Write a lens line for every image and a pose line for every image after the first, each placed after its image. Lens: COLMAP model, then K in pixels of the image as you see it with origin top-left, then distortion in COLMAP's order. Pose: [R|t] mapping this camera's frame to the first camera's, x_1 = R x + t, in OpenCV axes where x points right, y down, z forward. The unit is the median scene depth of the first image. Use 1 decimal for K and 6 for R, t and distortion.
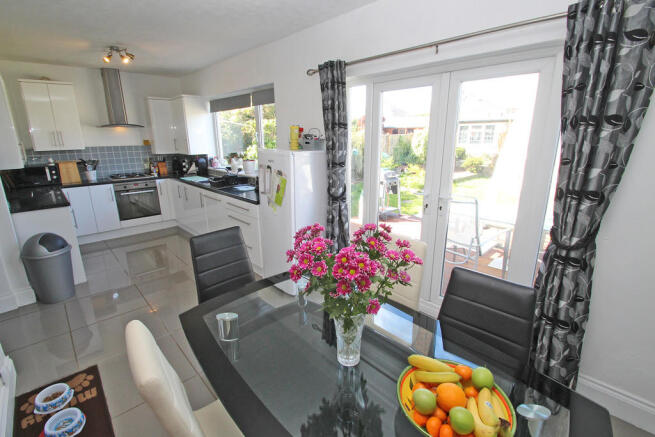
lens RADIAL K [[302.4, 0, 330.0], [0, 302.4, 214.1], [0, 0, 1]] dist [-0.017214, -0.001776]
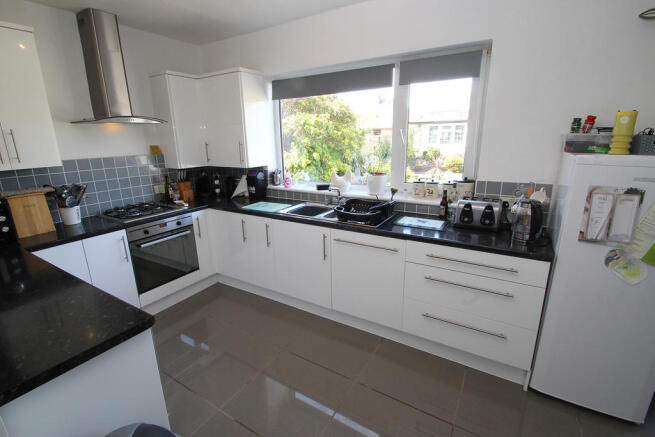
lens RADIAL K [[302.4, 0, 328.8], [0, 302.4, 216.2], [0, 0, 1]] dist [-0.017214, -0.001776]
pose [[0.967824, -0.077698, 0.239331, -0.457153], [0.078679, 0.996885, 0.005467, -0.089392], [-0.239010, 0.013540, 0.970923, 0.366082]]
